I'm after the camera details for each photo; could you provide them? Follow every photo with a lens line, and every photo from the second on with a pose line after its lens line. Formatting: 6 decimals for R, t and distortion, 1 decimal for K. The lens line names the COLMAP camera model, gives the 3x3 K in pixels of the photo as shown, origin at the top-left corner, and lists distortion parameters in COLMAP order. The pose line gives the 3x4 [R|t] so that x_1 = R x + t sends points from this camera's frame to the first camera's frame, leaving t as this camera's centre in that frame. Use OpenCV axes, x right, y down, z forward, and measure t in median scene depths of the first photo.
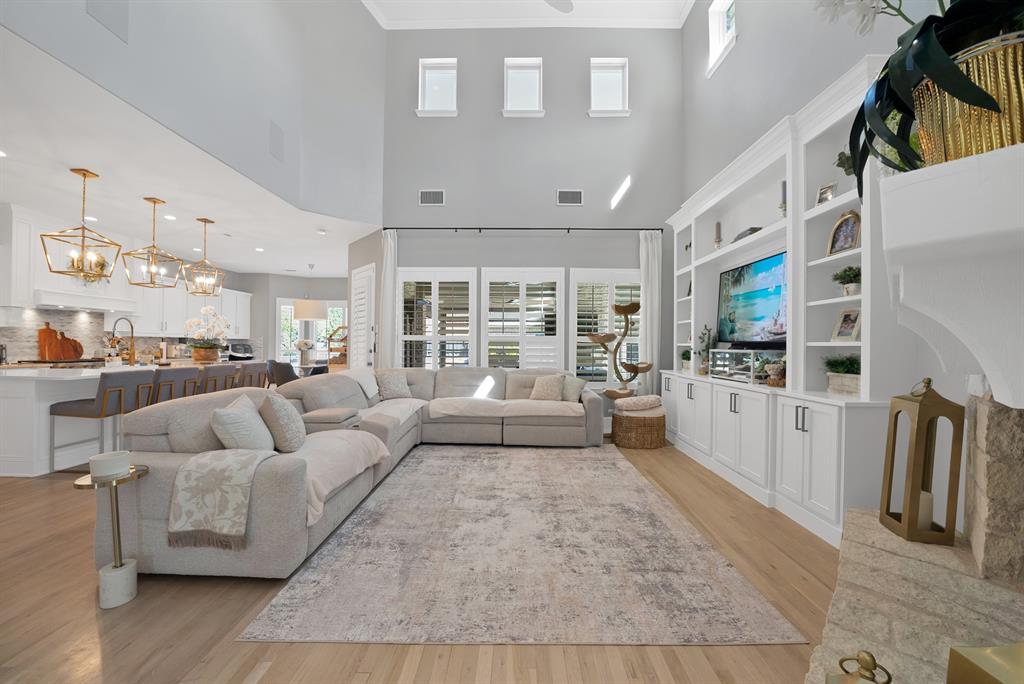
lens RADIAL K [[369.6, 0, 513.6], [0, 369.6, 345.0], [0, 0, 1]] dist [-0.020833, 0.000370]
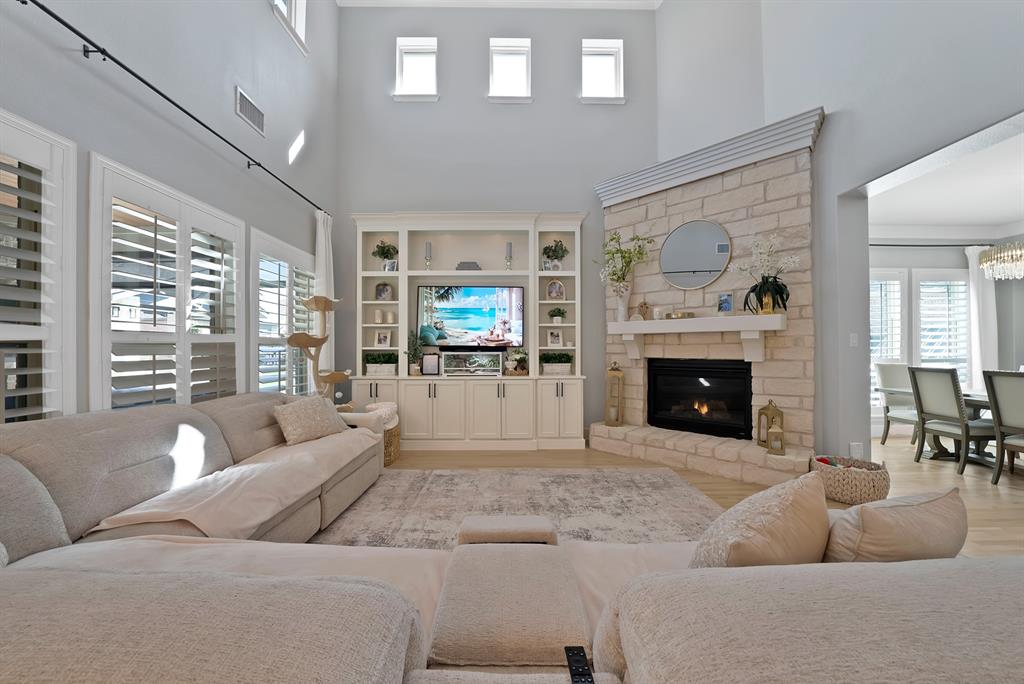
lens RADIAL K [[363.0, 0, 513.0], [0, 363.0, 347.5], [0, 0, 1]] dist [-0.021178, 0.000200]
pose [[-0.010348, -0.006658, 0.999924, -0.632265], [0.001154, 0.999977, 0.006670, -0.011546], [-0.999946, 0.001222, -0.010340, 0.790537]]
